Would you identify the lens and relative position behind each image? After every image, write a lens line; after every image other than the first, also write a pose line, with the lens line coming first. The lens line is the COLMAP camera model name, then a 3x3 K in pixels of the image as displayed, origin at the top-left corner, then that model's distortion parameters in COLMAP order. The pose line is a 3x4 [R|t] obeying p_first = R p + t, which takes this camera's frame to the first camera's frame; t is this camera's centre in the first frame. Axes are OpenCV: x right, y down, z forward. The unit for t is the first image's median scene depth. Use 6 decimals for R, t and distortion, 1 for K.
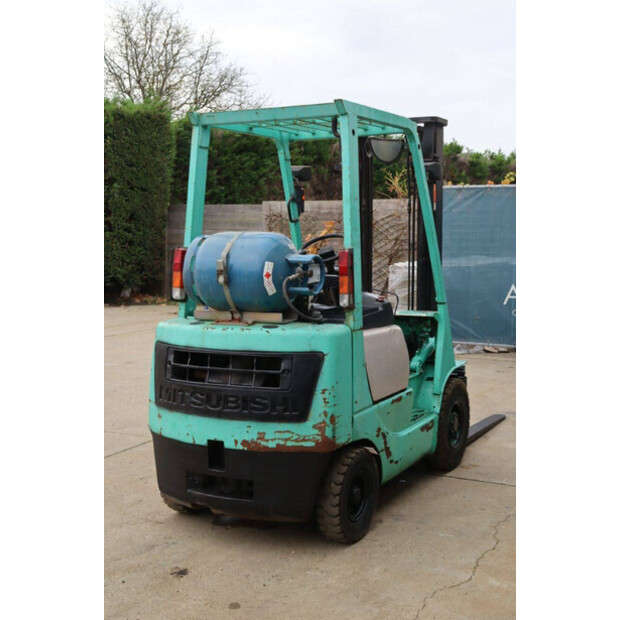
lens RADIAL K [[890.2, 0, 310.5], [0, 890.2, 309.4], [0, 0, 1]] dist [0.027360, 0.000000]
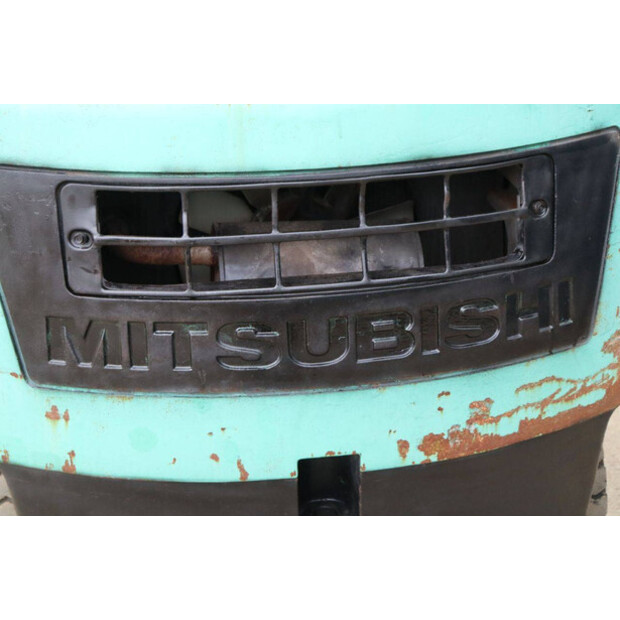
lens RADIAL K [[1098.3, 0, 313.9], [0, 1098.3, 306.3], [0, 0, 1]] dist [0.185220, 0.000000]
pose [[0.803303, -0.230109, 0.549322, -0.317281], [0.065789, 0.950985, 0.302157, -0.022102], [-0.591926, -0.206584, 0.779068, 0.719379]]
